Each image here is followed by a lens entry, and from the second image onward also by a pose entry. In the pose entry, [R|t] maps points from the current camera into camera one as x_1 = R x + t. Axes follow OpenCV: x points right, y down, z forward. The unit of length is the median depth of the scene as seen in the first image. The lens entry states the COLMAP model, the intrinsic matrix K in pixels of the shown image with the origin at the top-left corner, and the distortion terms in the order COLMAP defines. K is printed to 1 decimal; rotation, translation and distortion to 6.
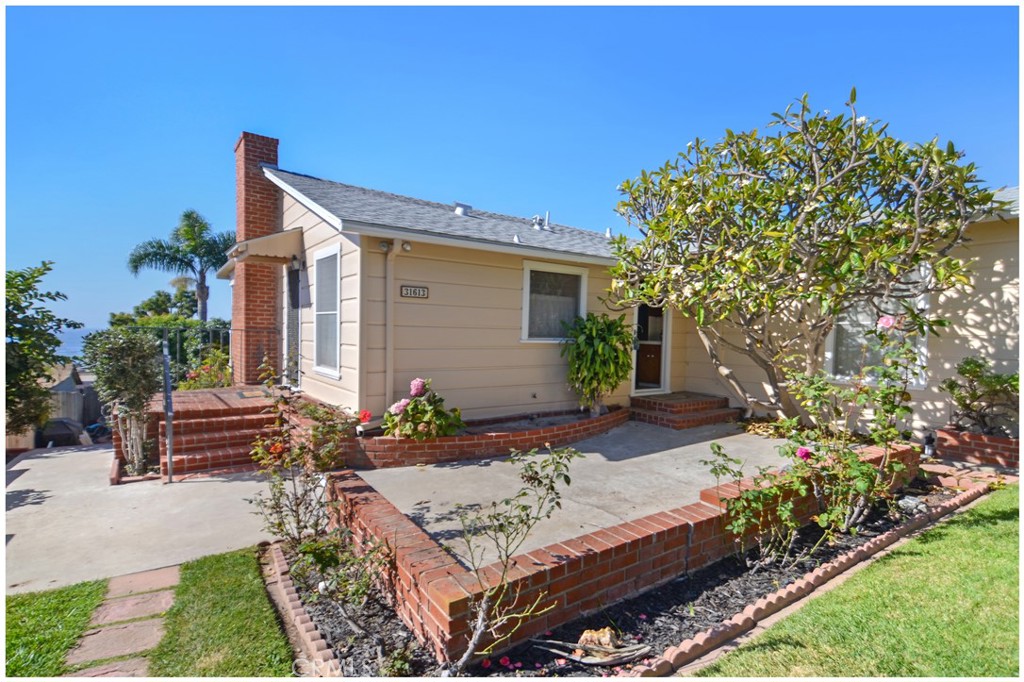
lens RADIAL K [[519.1, 0, 520.3], [0, 519.1, 342.8], [0, 0, 1]] dist [0.003810, 0.003104]
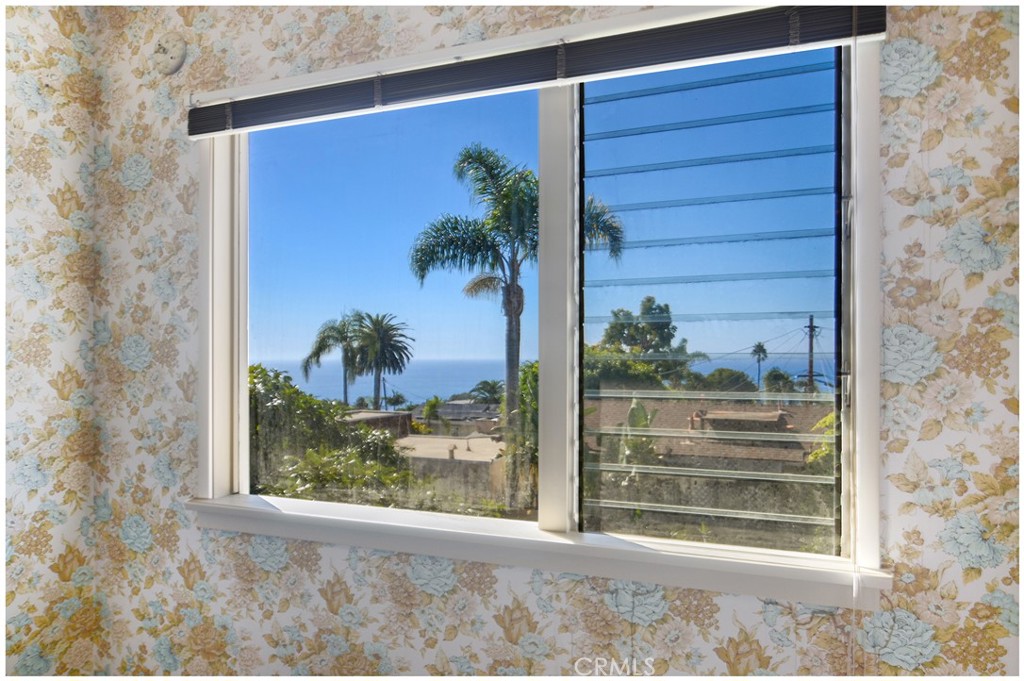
lens RADIAL K [[682.1, 0, 514.6], [0, 682.1, 347.0], [0, 0, 1]] dist [-0.004583, -0.001994]
pose [[0.523739, -0.019054, -0.851665, -0.025523], [-0.021218, 0.999148, -0.035402, -0.033700], [0.851614, 0.036612, 0.522889, 0.829819]]
